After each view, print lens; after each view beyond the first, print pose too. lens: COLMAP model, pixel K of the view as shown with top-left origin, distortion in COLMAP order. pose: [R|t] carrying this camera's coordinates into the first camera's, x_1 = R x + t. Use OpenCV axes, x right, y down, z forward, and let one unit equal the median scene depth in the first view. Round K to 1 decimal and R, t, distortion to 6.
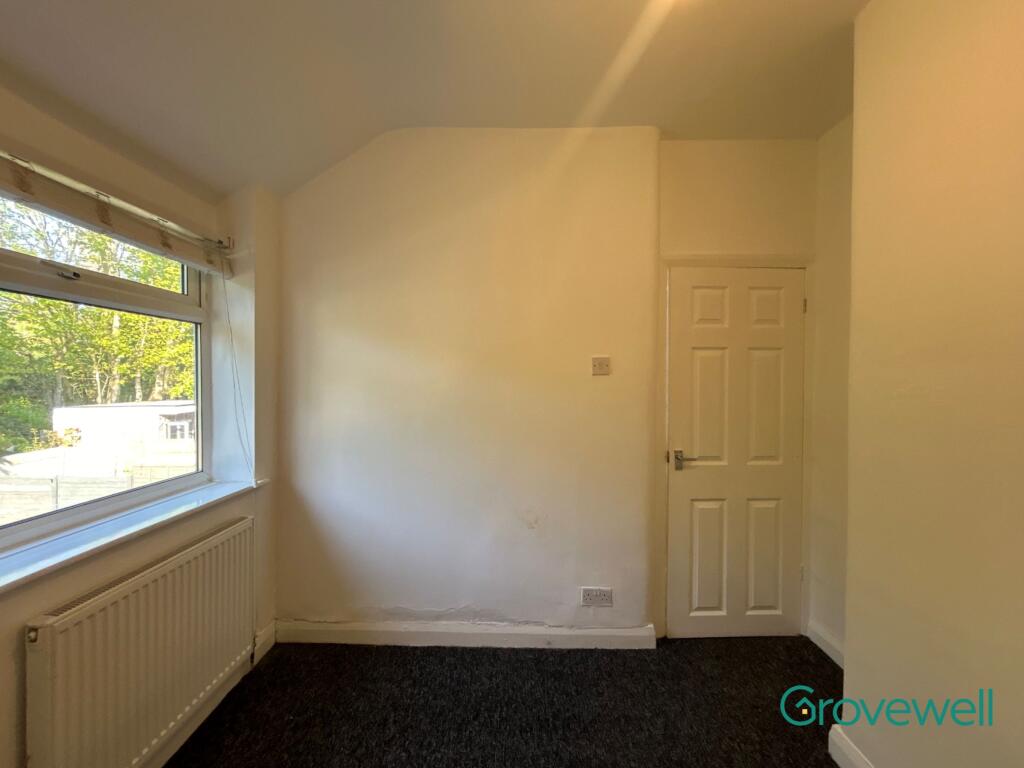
lens RADIAL K [[416.6, 0, 511.6], [0, 416.6, 377.0], [0, 0, 1]] dist [0.012649, 0.000189]
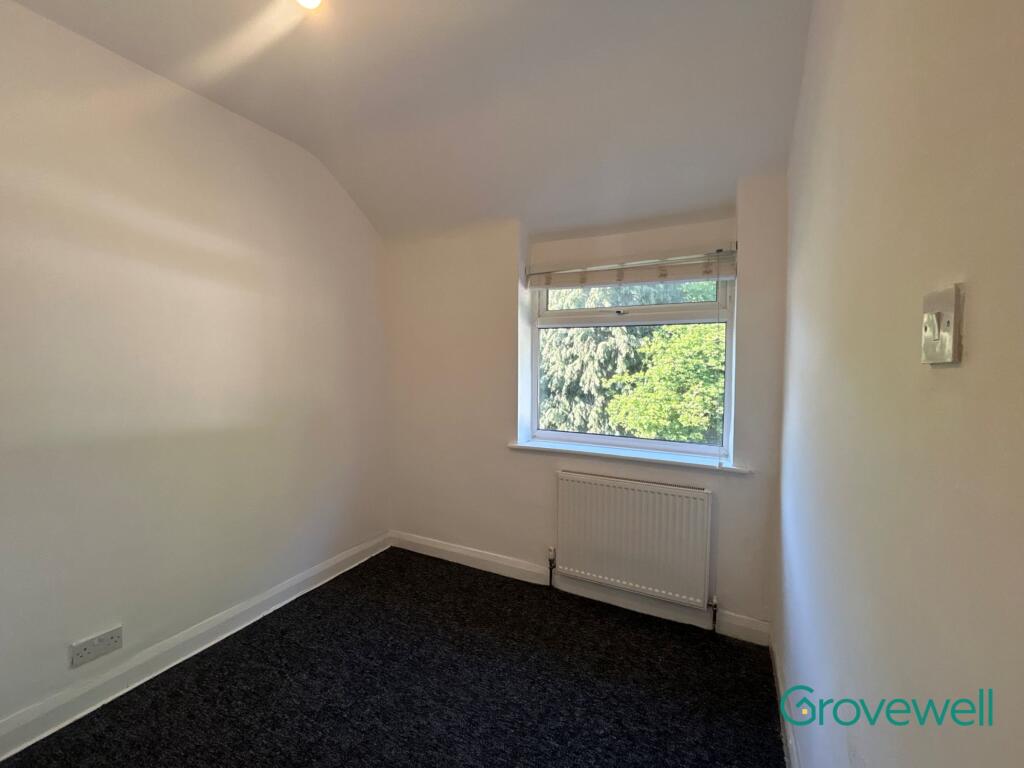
lens RADIAL K [[416.6, 0, 515.6], [0, 416.6, 382.2], [0, 0, 1]] dist [0.012649, 0.000189]
pose [[-0.442808, 0.019116, -0.896413, 0.626520], [-0.015955, 0.999446, 0.029194, 0.017605], [0.896474, 0.027229, -0.442258, 1.058296]]
